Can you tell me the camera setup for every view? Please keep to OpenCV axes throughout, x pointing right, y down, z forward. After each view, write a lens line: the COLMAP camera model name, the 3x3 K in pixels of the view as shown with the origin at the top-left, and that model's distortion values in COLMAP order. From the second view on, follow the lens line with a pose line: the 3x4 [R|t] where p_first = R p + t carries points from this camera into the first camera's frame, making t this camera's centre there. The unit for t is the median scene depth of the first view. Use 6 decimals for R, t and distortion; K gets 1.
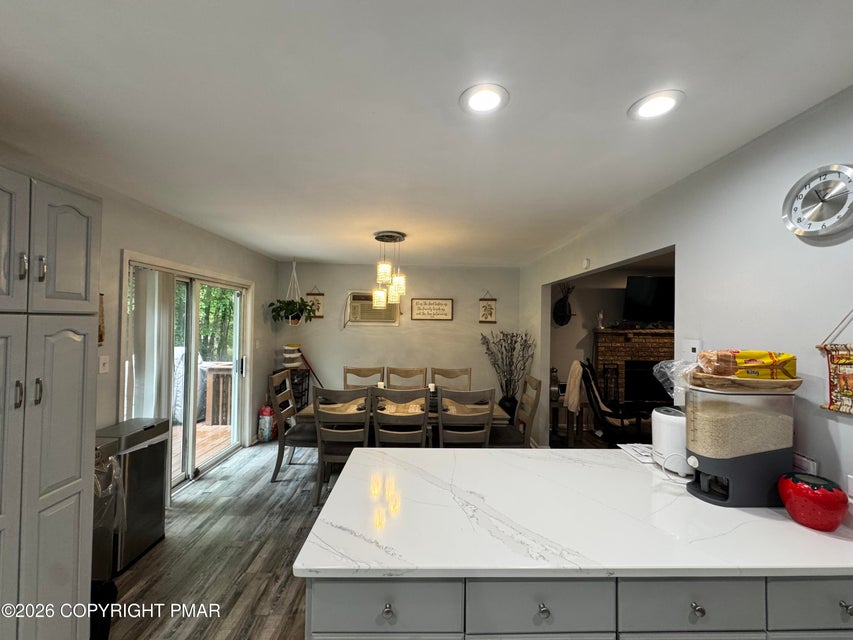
lens RADIAL K [[342.0, 0, 430.1], [0, 342.0, 319.7], [0, 0, 1]] dist [0.000291, -0.000135]
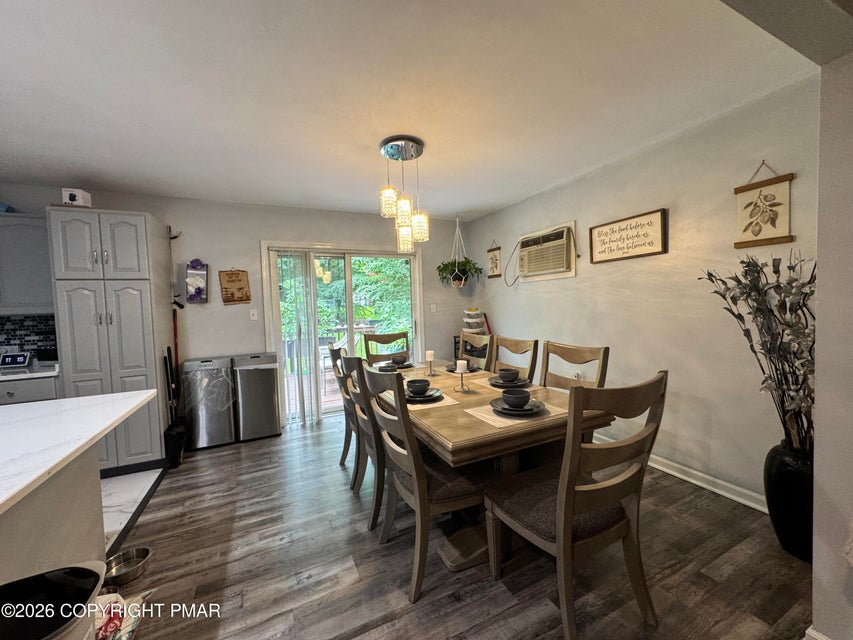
lens RADIAL K [[342.0, 0, 430.1], [0, 342.0, 319.7], [0, 0, 1]] dist [0.000291, -0.000135]
pose [[0.396799, 0.008272, -0.917868, 0.382660], [0.049740, 0.998296, 0.030499, 0.065536], [0.916557, -0.057756, 0.395711, 0.500735]]
